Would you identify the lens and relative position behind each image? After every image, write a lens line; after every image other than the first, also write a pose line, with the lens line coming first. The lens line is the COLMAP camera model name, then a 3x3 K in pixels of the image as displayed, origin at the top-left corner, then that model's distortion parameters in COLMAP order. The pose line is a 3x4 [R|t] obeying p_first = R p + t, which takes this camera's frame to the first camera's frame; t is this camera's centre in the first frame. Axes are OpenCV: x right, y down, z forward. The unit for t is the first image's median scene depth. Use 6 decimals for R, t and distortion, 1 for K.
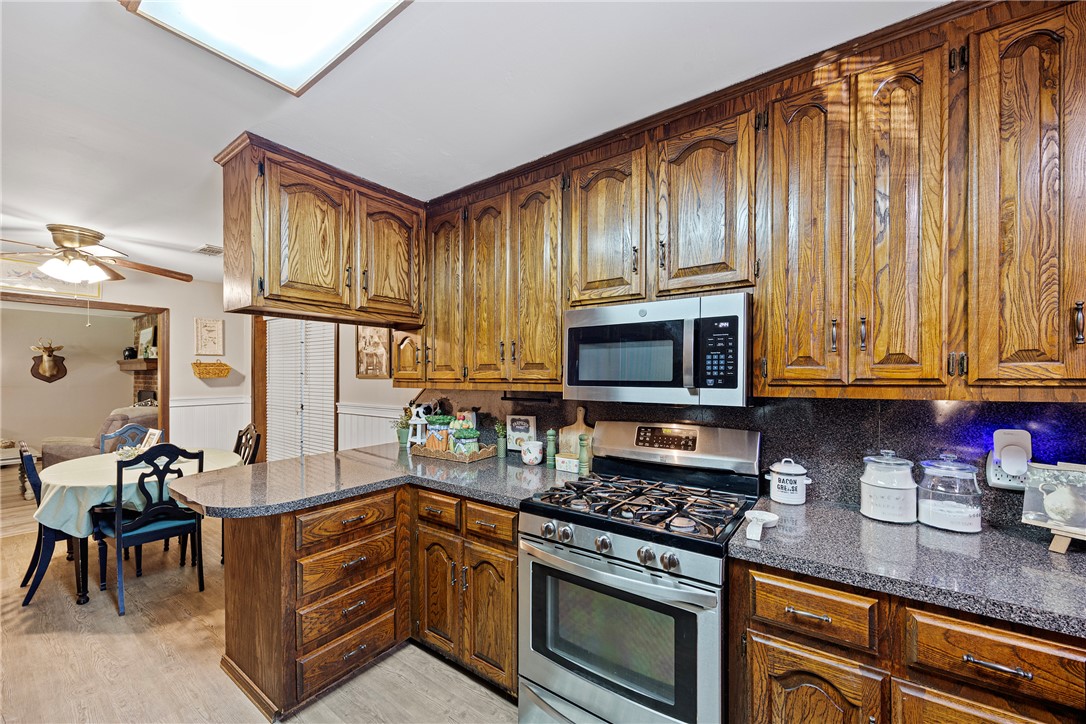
lens RADIAL K [[424.1, 0, 550.5], [0, 424.1, 379.7], [0, 0, 1]] dist [-0.002250, -0.001046]
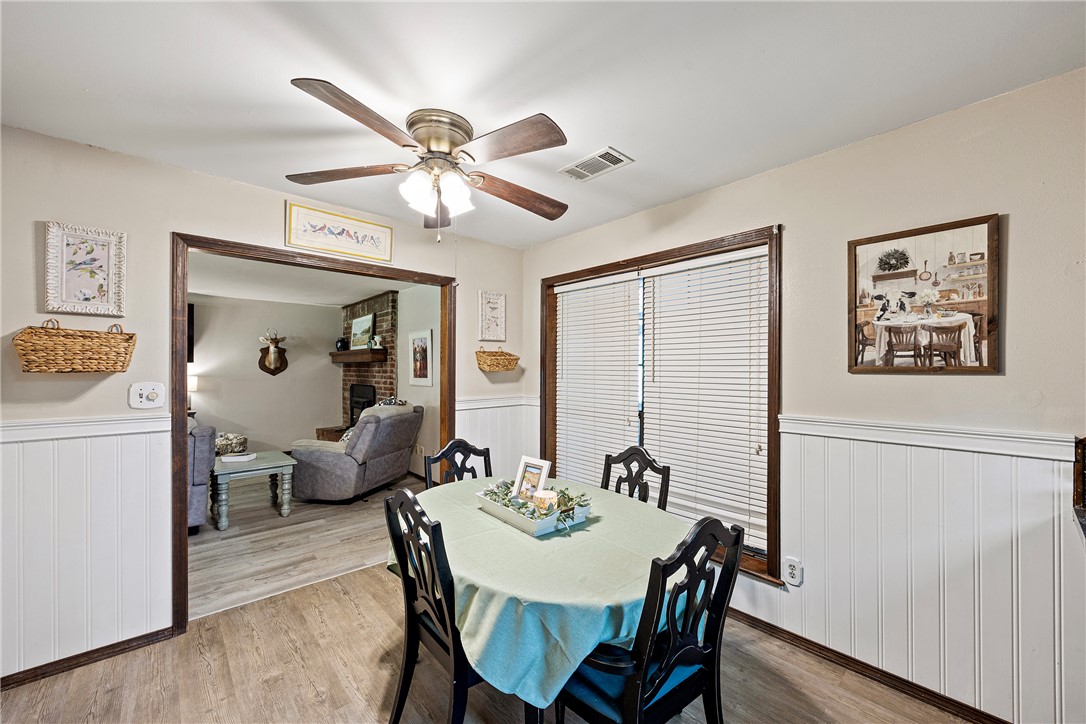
lens RADIAL K [[424.1, 0, 555.9], [0, 424.1, 370.7], [0, 0, 1]] dist [-0.002250, -0.001046]
pose [[0.978487, 0.001659, -0.206303, -0.950329], [-0.002527, 0.999989, -0.003941, -0.004481], [0.206294, 0.004378, 0.978480, 0.506135]]
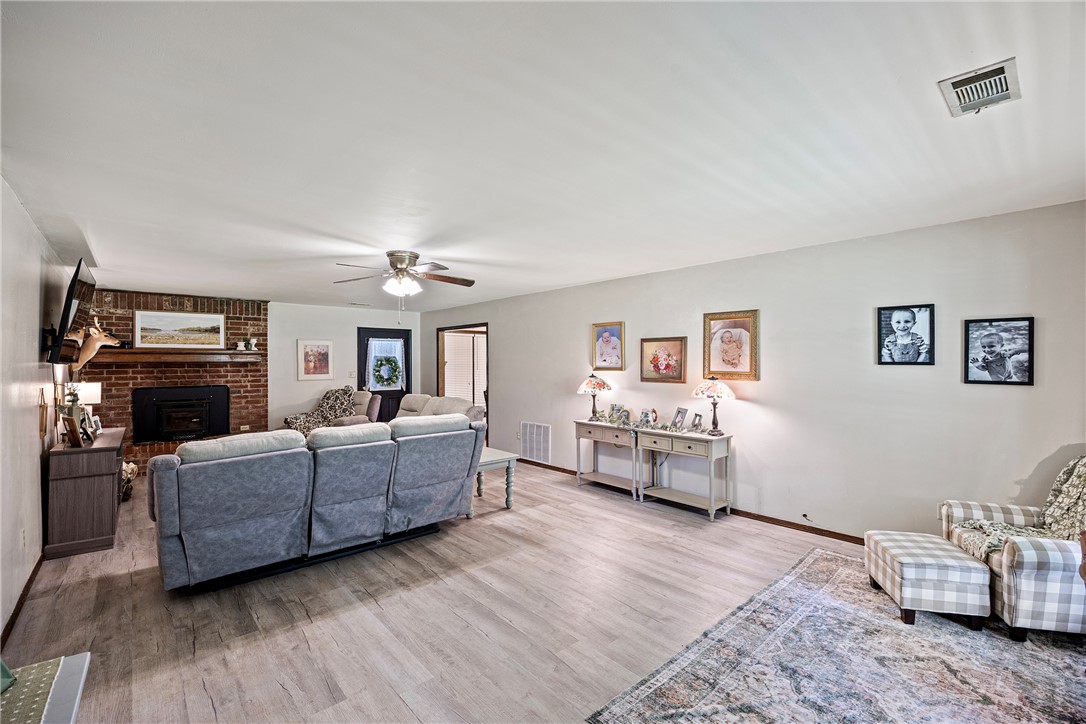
lens RADIAL K [[468.4, 0, 556.4], [0, 468.4, 359.6], [0, 0, 1]] dist [-0.006519, -0.000274]
pose [[0.210388, 0.004716, 0.977607, -4.527479], [0.015134, 0.999853, -0.008081, -0.023201], [-0.977501, 0.016495, 0.210285, 0.213017]]
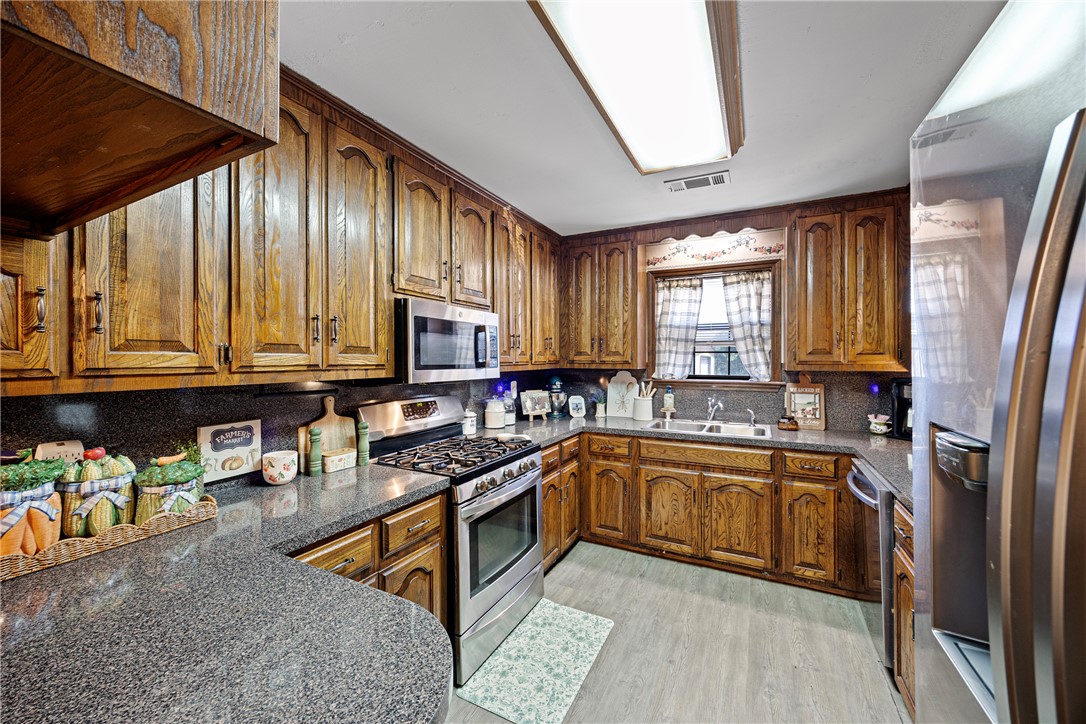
lens RADIAL K [[416.1, 0, 542.6], [0, 416.1, 360.9], [0, 0, 1]] dist [-0.003097, 0.000711]
pose [[-0.143973, -0.001870, 0.989580, -0.722963], [0.010751, 0.999936, 0.003454, -0.006672], [-0.989523, 0.011136, -0.143943, 0.585662]]
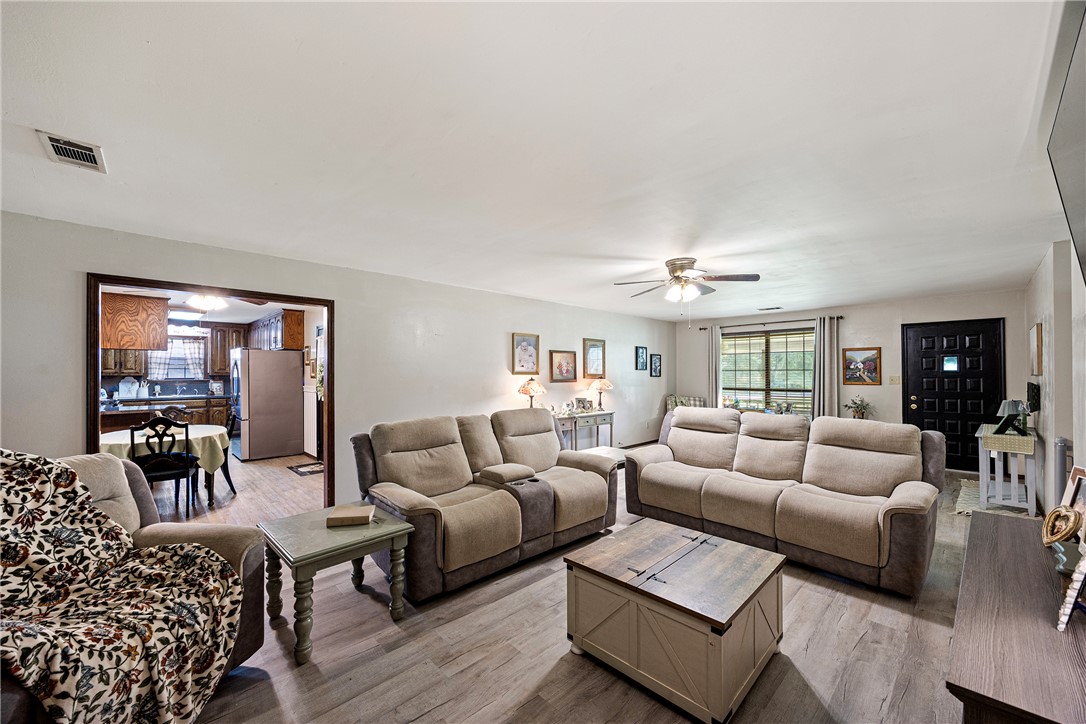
lens RADIAL K [[416.1, 0, 542.1], [0, 416.1, 369.8], [0, 0, 1]] dist [-0.003097, 0.000711]
pose [[-0.983078, 0.001671, 0.183179, -2.916944], [0.002760, 0.999980, 0.005690, -0.025279], [-0.183165, 0.006099, -0.983063, 2.543198]]
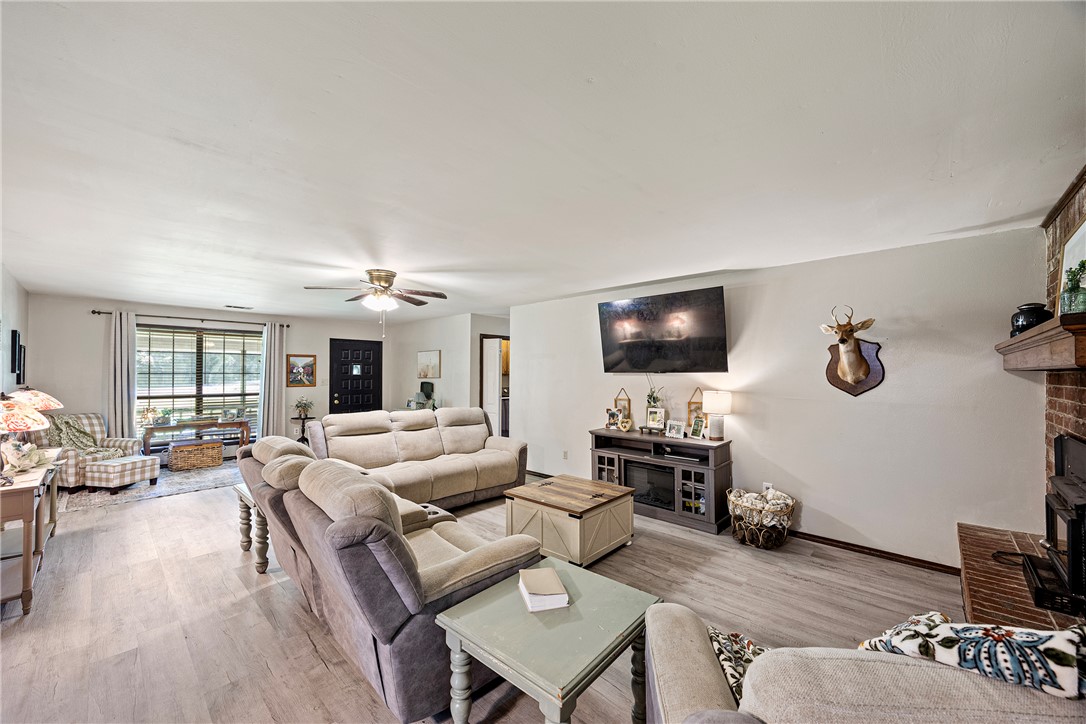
lens RADIAL K [[416.1, 0, 548.1], [0, 416.1, 368.2], [0, 0, 1]] dist [-0.003097, 0.000711]
pose [[-0.124408, -0.013168, -0.992144, -1.710317], [-0.015938, 0.999809, -0.011272, -0.037776], [0.992103, 0.014411, -0.124594, 1.826540]]
